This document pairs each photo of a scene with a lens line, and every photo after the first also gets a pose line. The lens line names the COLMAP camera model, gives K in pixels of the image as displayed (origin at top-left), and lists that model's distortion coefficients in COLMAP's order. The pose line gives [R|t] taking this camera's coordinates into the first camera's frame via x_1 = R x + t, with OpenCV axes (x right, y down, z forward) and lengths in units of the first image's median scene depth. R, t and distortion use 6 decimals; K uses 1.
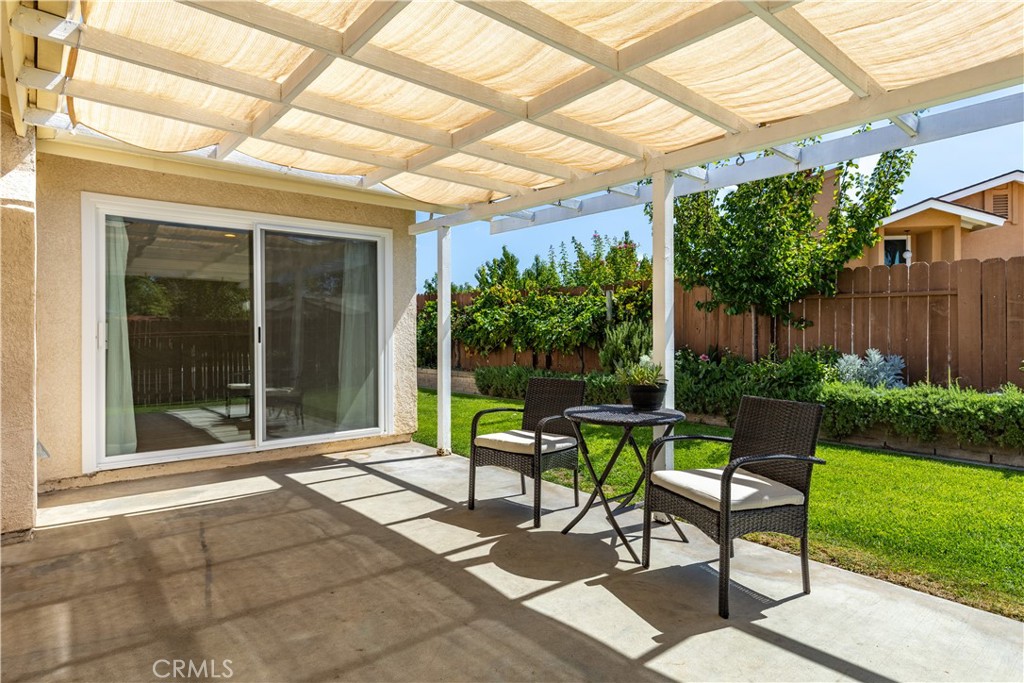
lens RADIAL K [[561.7, 0, 495.0], [0, 561.7, 336.0], [0, 0, 1]] dist [0.003725, -0.001215]
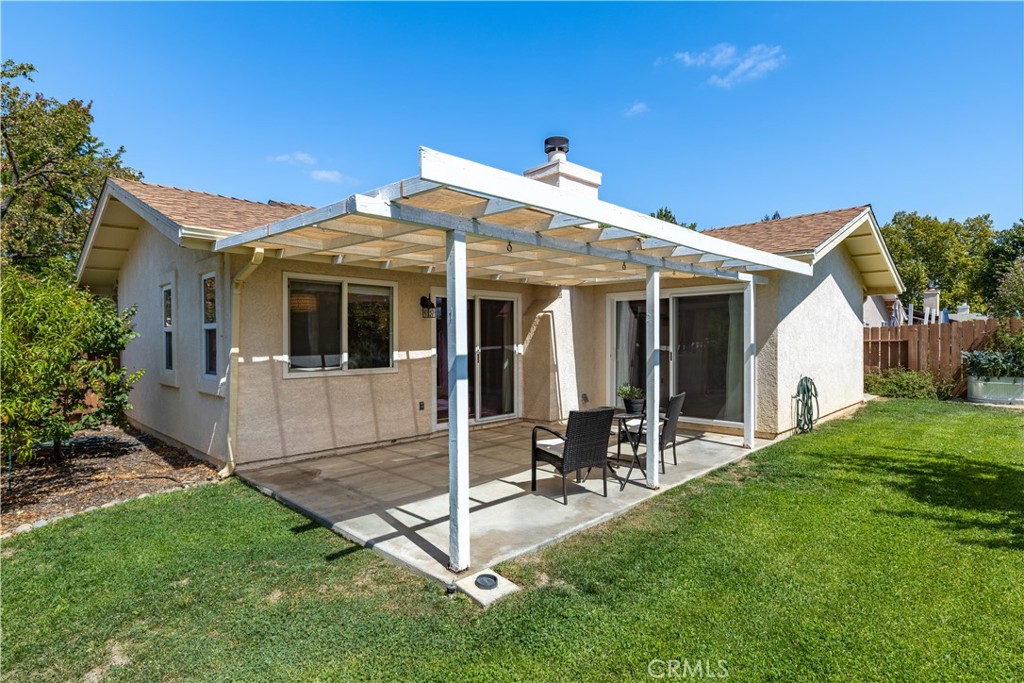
lens RADIAL K [[527.2, 0, 508.7], [0, 527.2, 340.2], [0, 0, 1]] dist [-0.018952, 0.000080]
pose [[0.094500, 0.005875, -0.995508, 1.941522], [0.005351, 0.999965, 0.006409, -0.106933], [0.995510, -0.005933, 0.094465, 0.521614]]
